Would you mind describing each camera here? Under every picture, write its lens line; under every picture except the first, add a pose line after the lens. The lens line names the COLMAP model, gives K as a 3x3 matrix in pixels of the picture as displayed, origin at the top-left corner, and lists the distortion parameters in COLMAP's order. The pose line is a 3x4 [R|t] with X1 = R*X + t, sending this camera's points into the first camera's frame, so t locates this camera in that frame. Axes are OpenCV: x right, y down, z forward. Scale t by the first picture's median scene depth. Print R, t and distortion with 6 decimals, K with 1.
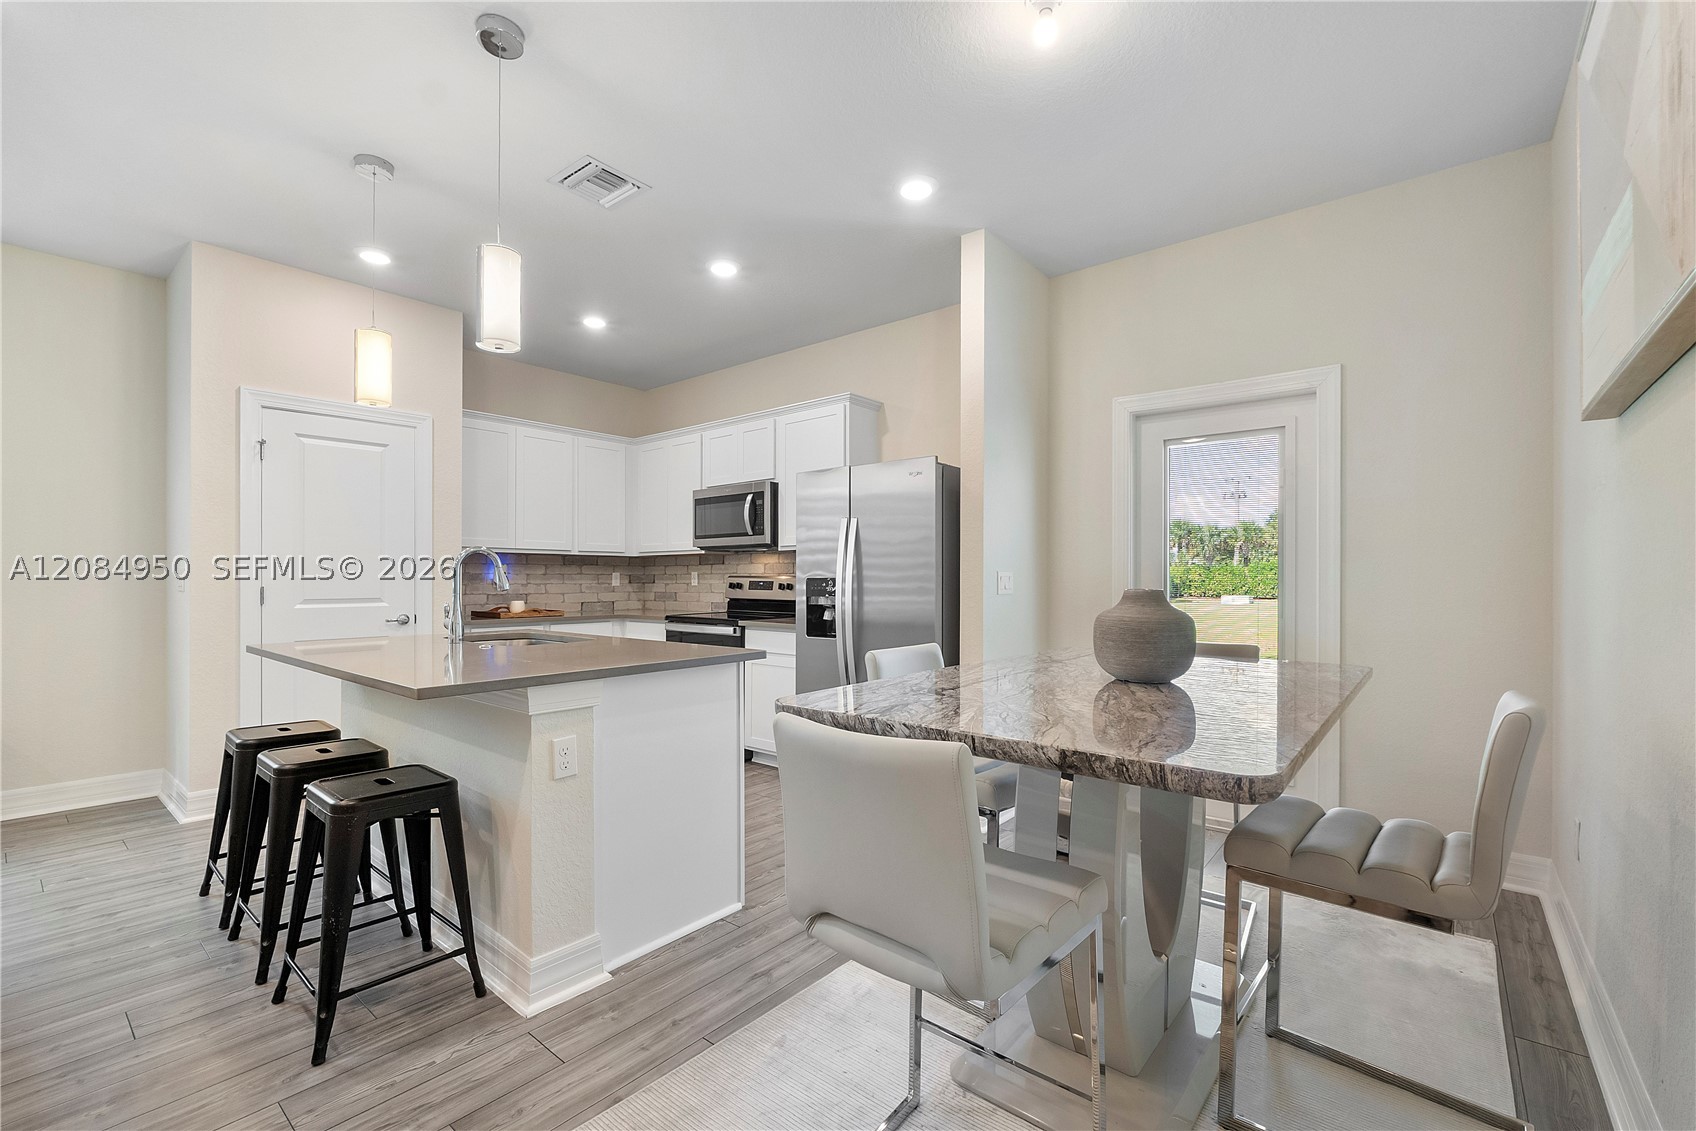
lens RADIAL K [[727.6, 0, 846.2], [0, 727.6, 570.4], [0, 0, 1]] dist [-0.004938, -0.000140]
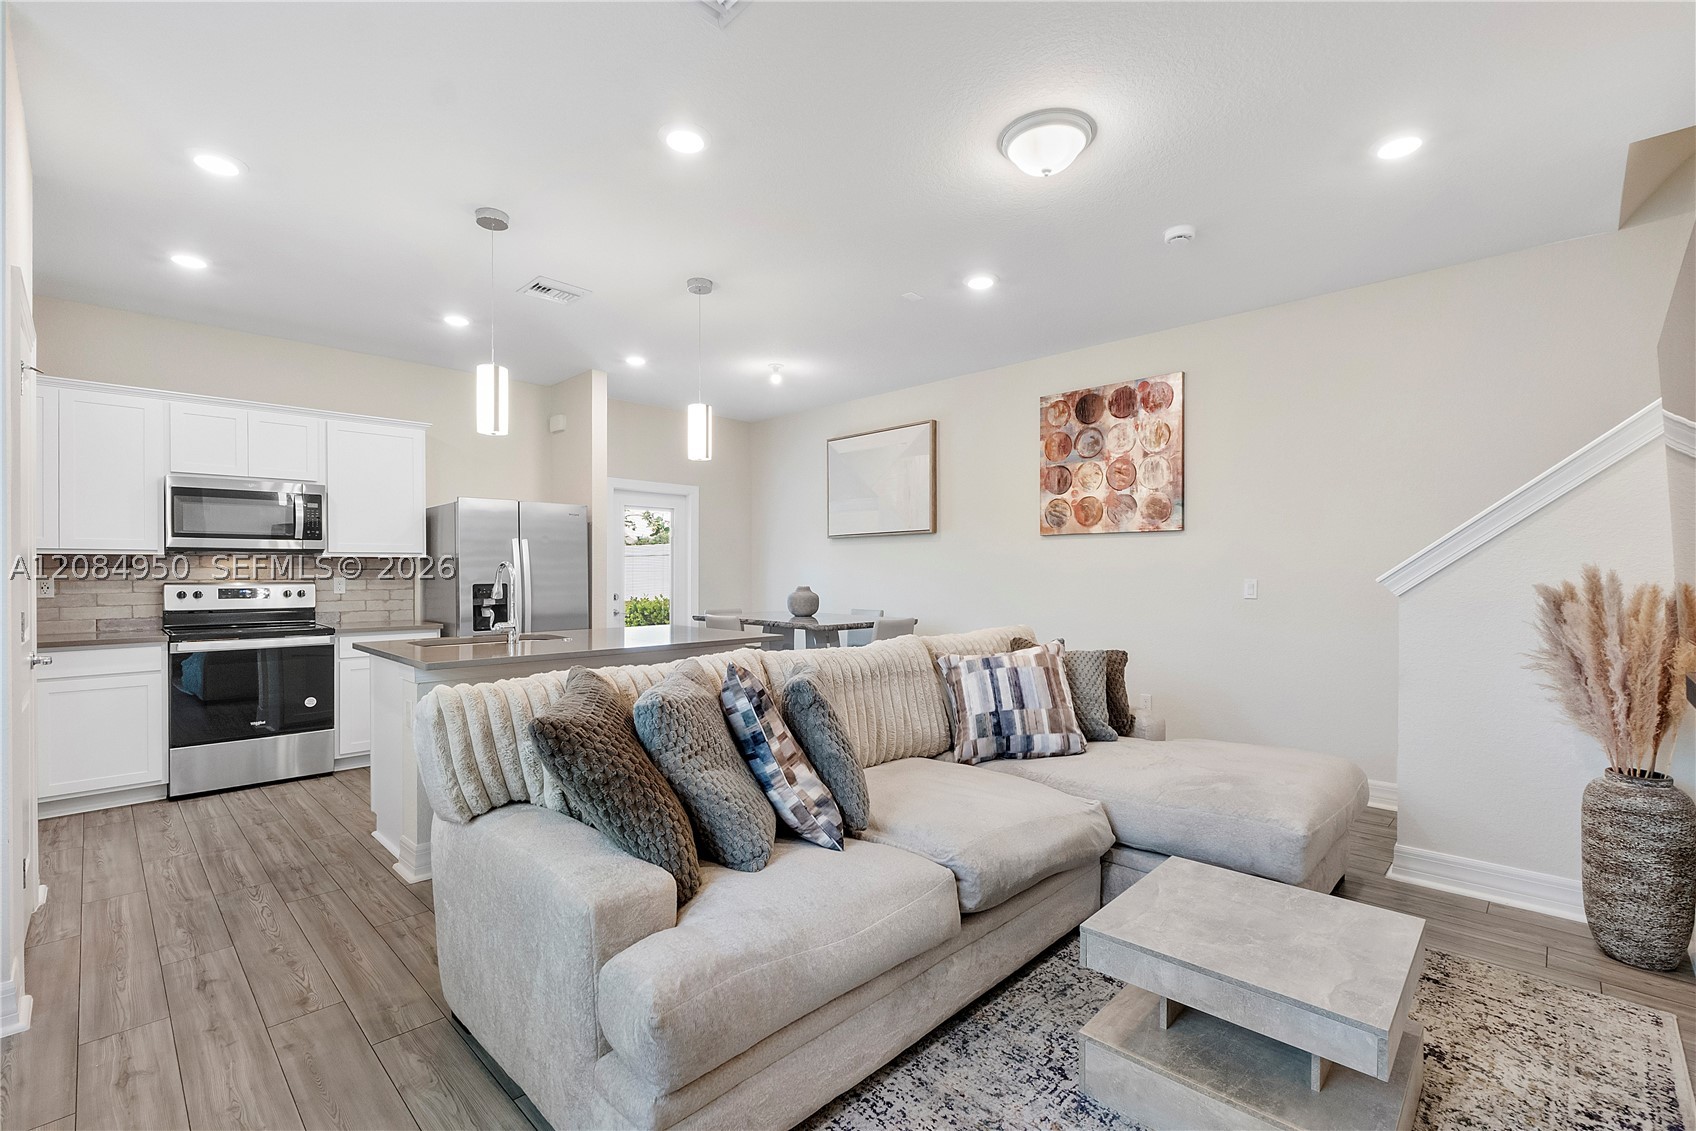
lens RADIAL K [[751.5, 0, 847.8], [0, 751.5, 562.1], [0, 0, 1]] dist [-0.002118, -0.000860]
pose [[0.085665, 0.023619, 0.996044, -1.068571], [-0.005256, 0.999716, -0.023254, -0.000469], [-0.996310, -0.003243, 0.085765, 0.233529]]
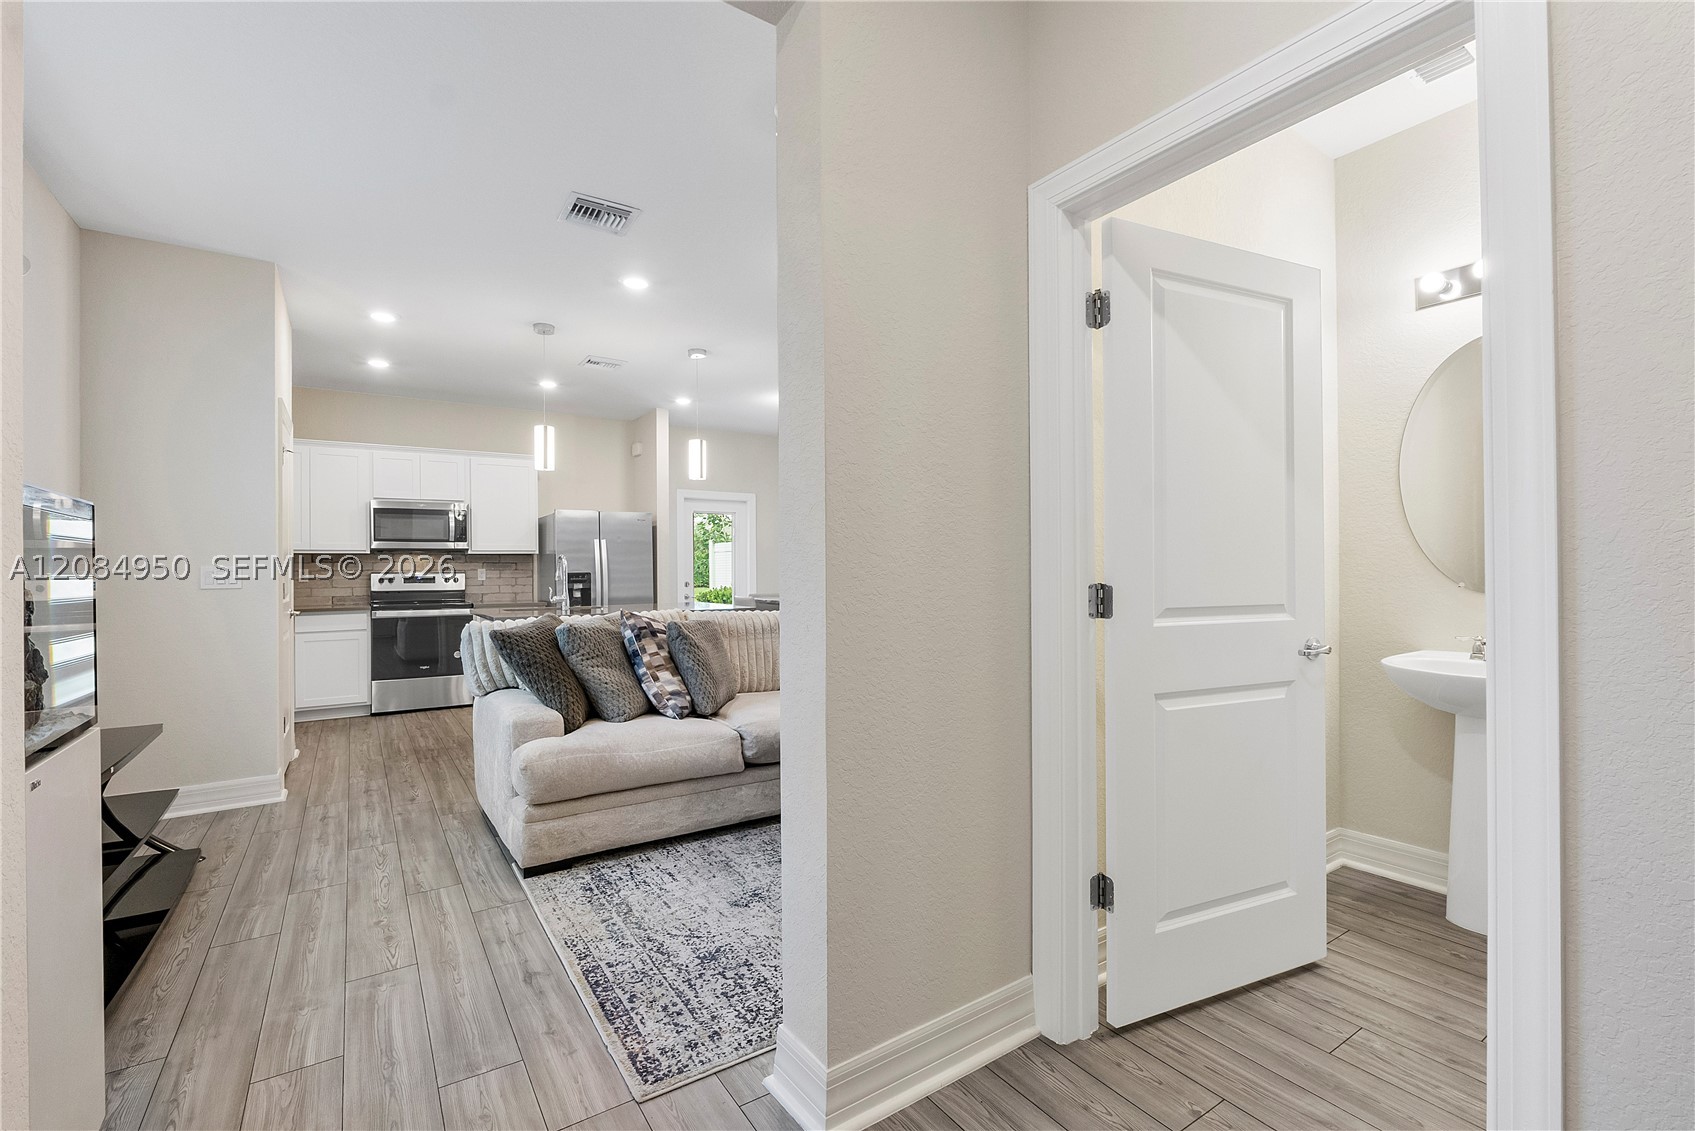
lens RADIAL K [[749.9, 0, 843.7], [0, 749.9, 550.0], [0, 0, 1]] dist [-0.001486, -0.000298]
pose [[0.291228, 0.032336, 0.956107, -1.287500], [-0.000159, 0.999430, -0.033753, 0.013694], [-0.956654, 0.009677, 0.291067, -0.085514]]
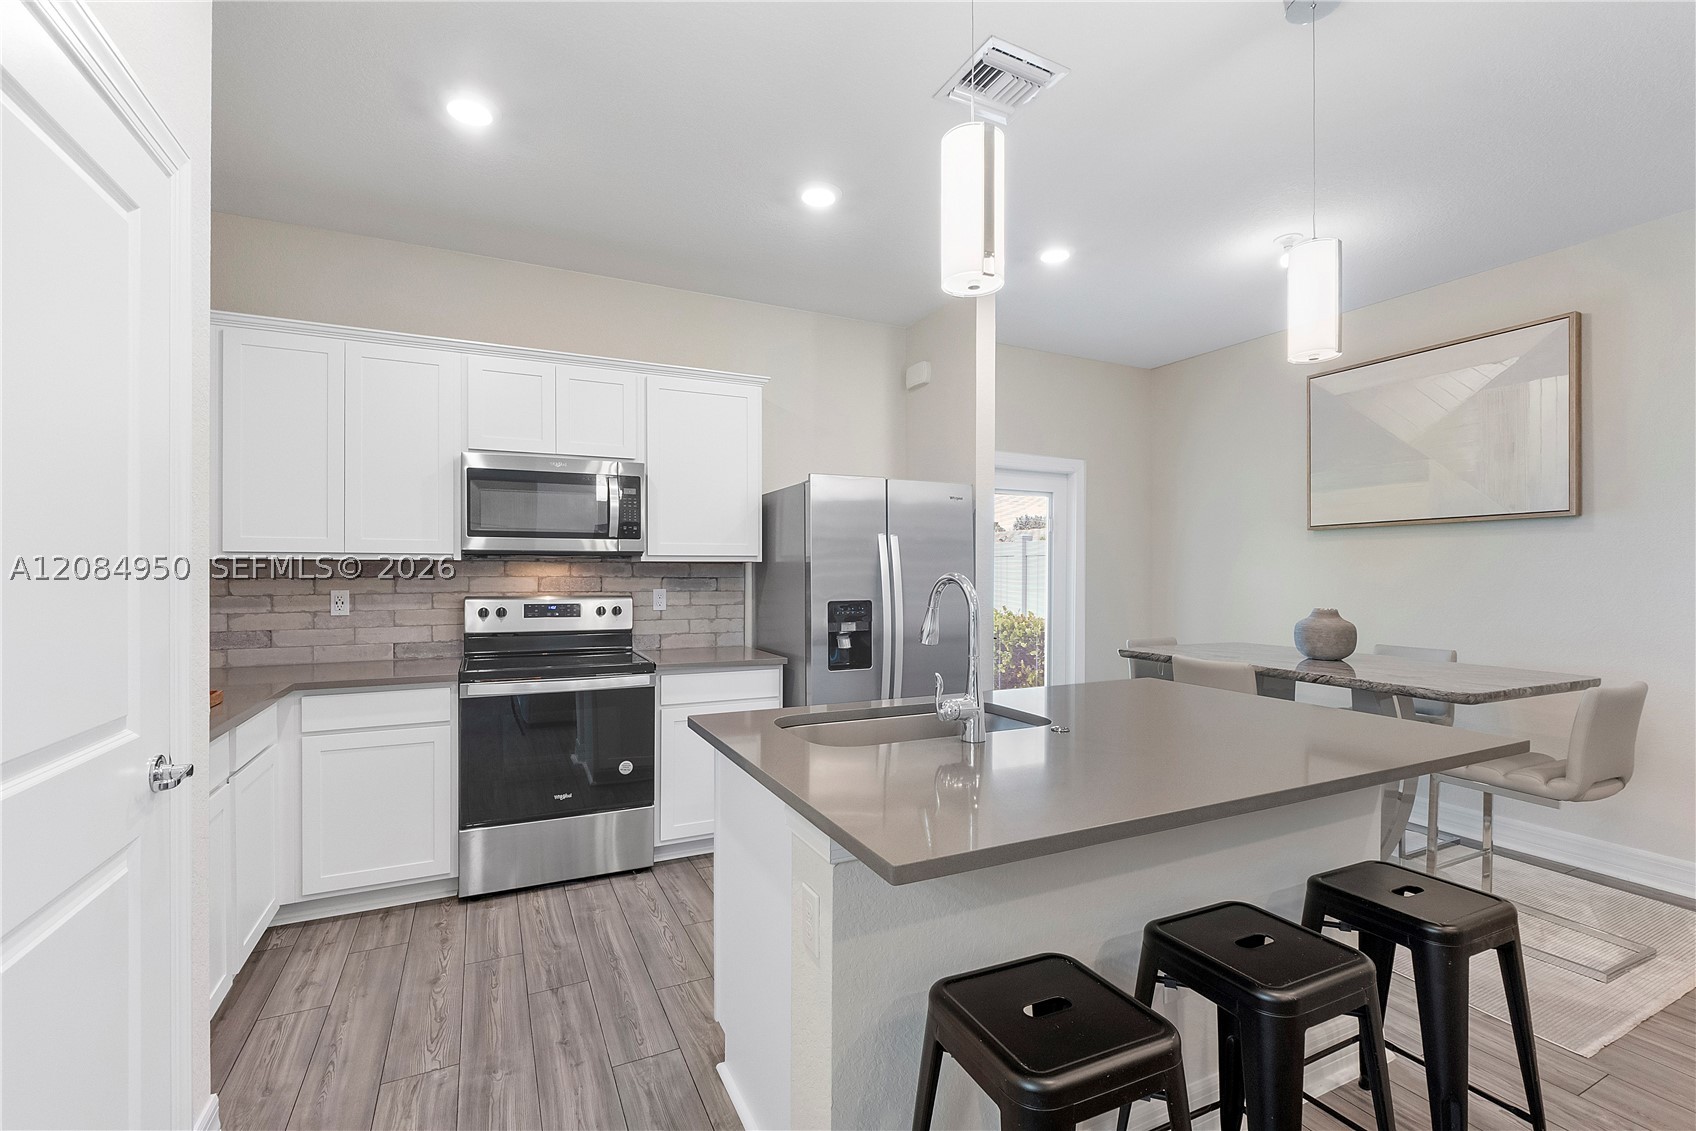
lens RADIAL K [[750.3, 0, 844.2], [0, 750.3, 550.0], [0, 0, 1]] dist [-0.001486, -0.000298]
pose [[0.416302, 0.038192, 0.908424, -0.706094], [-0.011499, 0.999259, -0.036741, -0.014568], [-0.909154, 0.004849, 0.416432, 0.539234]]
